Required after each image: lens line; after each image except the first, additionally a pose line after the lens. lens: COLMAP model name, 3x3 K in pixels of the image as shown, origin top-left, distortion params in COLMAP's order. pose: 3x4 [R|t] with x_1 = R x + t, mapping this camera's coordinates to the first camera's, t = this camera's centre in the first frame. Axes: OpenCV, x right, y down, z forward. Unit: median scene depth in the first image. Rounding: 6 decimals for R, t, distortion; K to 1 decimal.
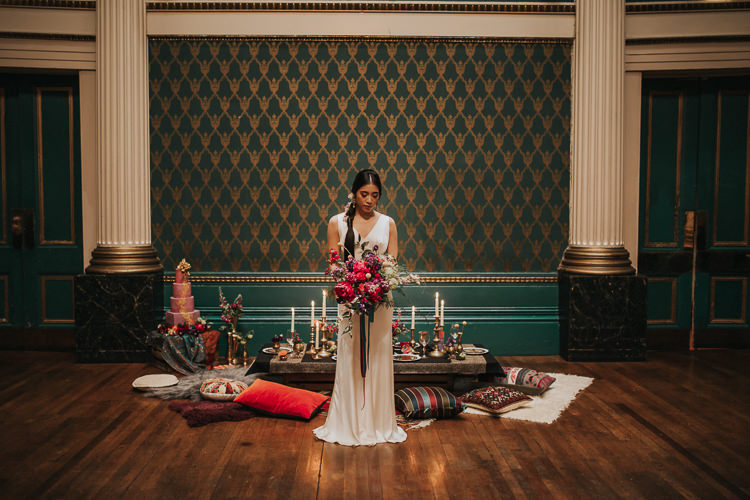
lens RADIAL K [[786.7, 0, 360.1], [0, 786.7, 253.8], [0, 0, 1]] dist [-0.032034, 0.000000]
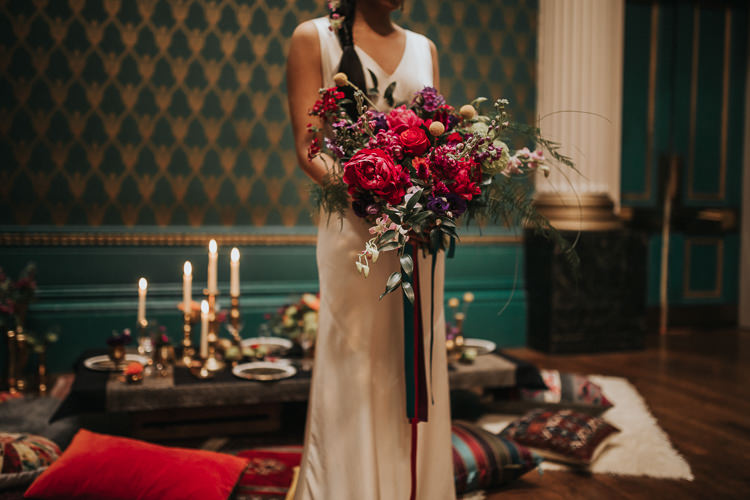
lens RADIAL K [[724.7, 0, 375.2], [0, 724.7, 245.3], [0, 0, 1]] dist [-0.031610, 0.000000]
pose [[0.953151, -0.003111, 0.302479, -0.072684], [0.007888, 0.999863, -0.014573, 0.046949], [-0.302393, 0.016277, 0.953044, 0.428141]]
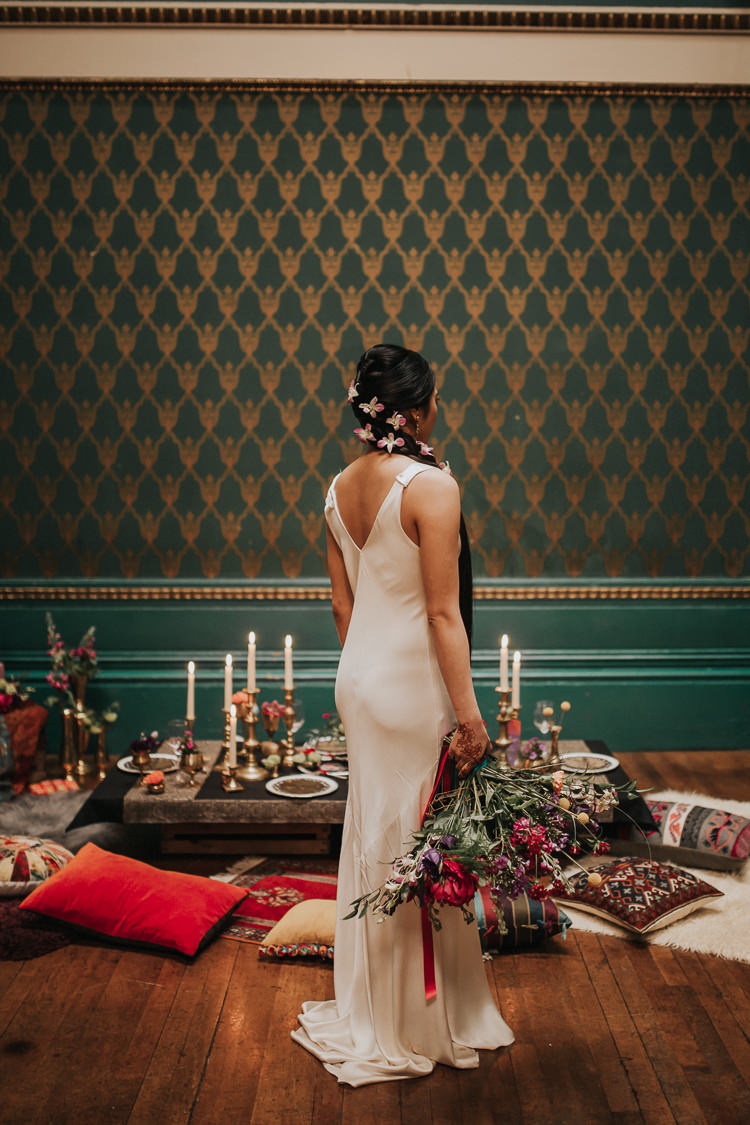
lens RADIAL K [[1246.8, 0, 407.9], [0, 1246.8, 540.8], [0, 0, 1]] dist [-0.026127, 0.000000]
pose [[0.999973, -0.001276, 0.007177, 0.031490], [0.001090, 0.999666, 0.025832, -0.019555], [-0.007208, -0.025823, 0.999641, 0.243268]]
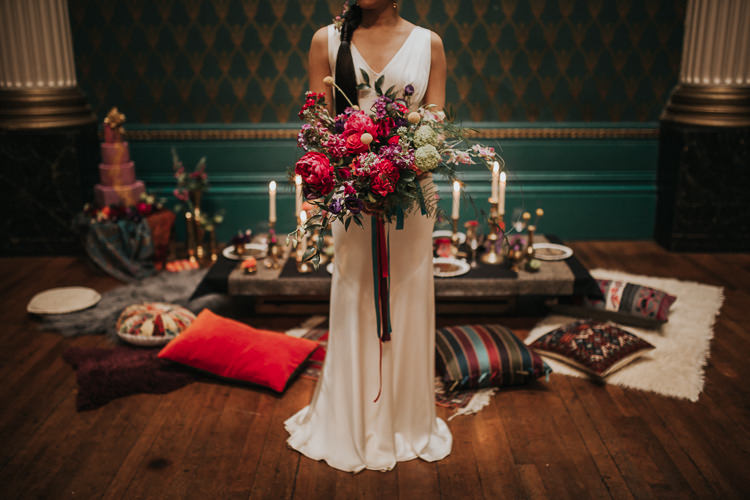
lens RADIAL K [[724.7, 0, 372.5], [0, 724.7, 249.7], [0, 0, 1]] dist [-0.031610, 0.000000]
pose [[0.999786, -0.001389, -0.020642, 0.009630], [0.005850, 0.976006, 0.217663, -0.007576], [0.019845, -0.217738, 0.975806, 0.352184]]
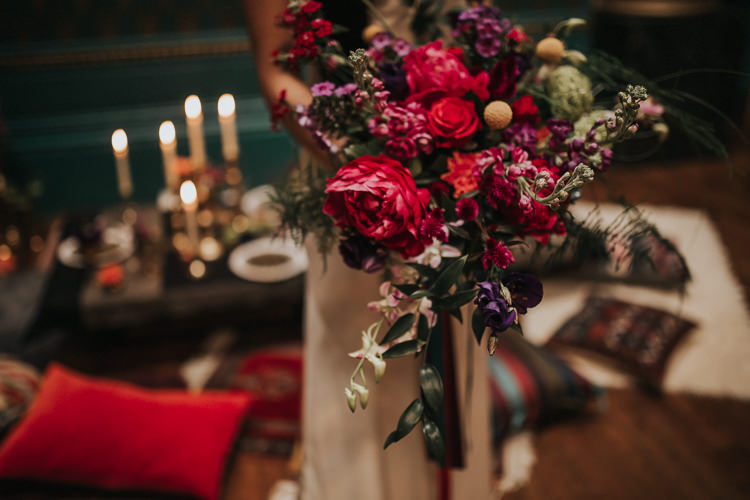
lens RADIAL K [[724.7, 0, 381.5], [0, 724.7, 247.9], [0, 0, 1]] dist [-0.031610, 0.000000]
pose [[0.964775, -0.124539, 0.231729, -0.039696], [0.034151, 0.932685, 0.359072, -0.009774], [-0.260849, -0.338510, 0.904085, 0.513409]]
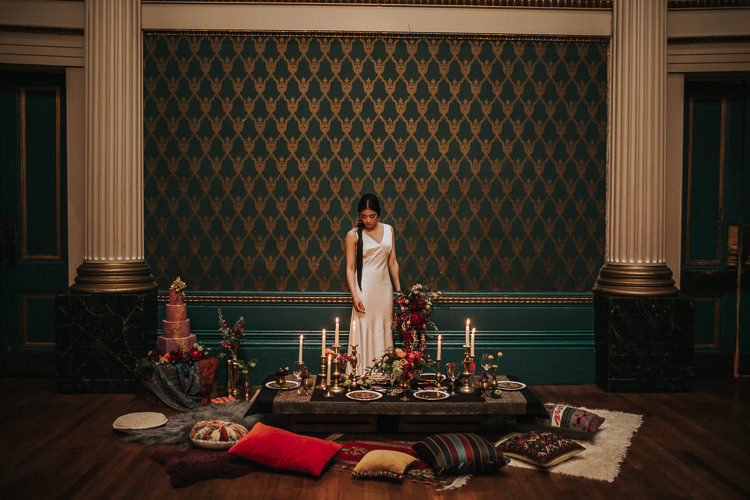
lens RADIAL K [[724.7, 0, 374.1], [0, 724.7, 245.7], [0, 0, 1]] dist [-0.031610, 0.000000]
pose [[0.999911, 0.004064, 0.012728, -0.012927], [-0.003730, 0.999652, -0.026127, -0.007911], [-0.012829, 0.026077, 0.999578, 0.168694]]
